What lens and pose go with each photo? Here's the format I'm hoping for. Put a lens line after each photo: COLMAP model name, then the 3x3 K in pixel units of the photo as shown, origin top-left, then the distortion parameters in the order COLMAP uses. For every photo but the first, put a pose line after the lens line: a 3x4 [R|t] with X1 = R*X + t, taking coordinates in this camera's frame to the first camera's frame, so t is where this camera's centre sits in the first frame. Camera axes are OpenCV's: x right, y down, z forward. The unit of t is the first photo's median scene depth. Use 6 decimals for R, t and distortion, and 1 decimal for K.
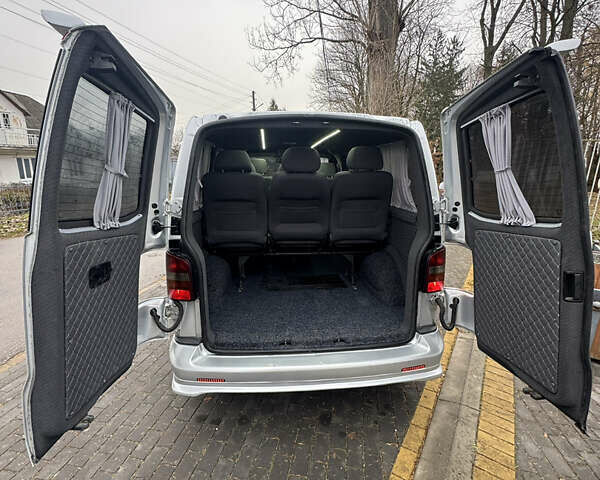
lens RADIAL K [[562.5, 0, 299.3], [0, 562.5, 233.2], [0, 0, 1]] dist [0.144160, -0.258686]
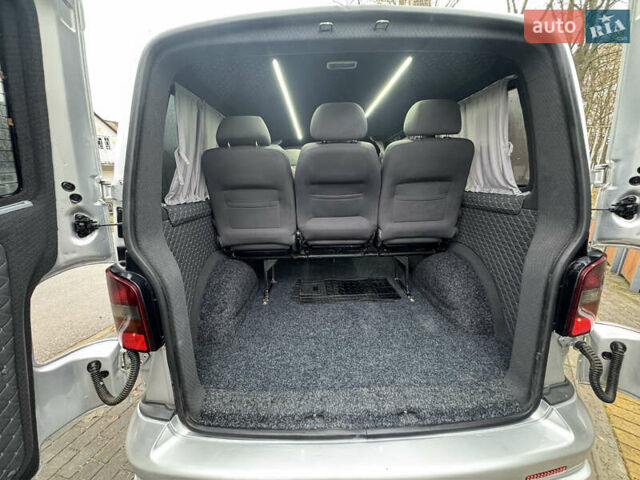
lens RADIAL K [[254.3, 0, 320.0], [0, 254.3, 240.0], [0, 0, 1]] dist [0.001072, 0.000063]
pose [[0.995586, -0.012491, -0.093019, 0.007970], [0.017078, 0.998668, 0.048684, -0.004172], [0.092287, -0.050058, 0.994473, 0.727055]]
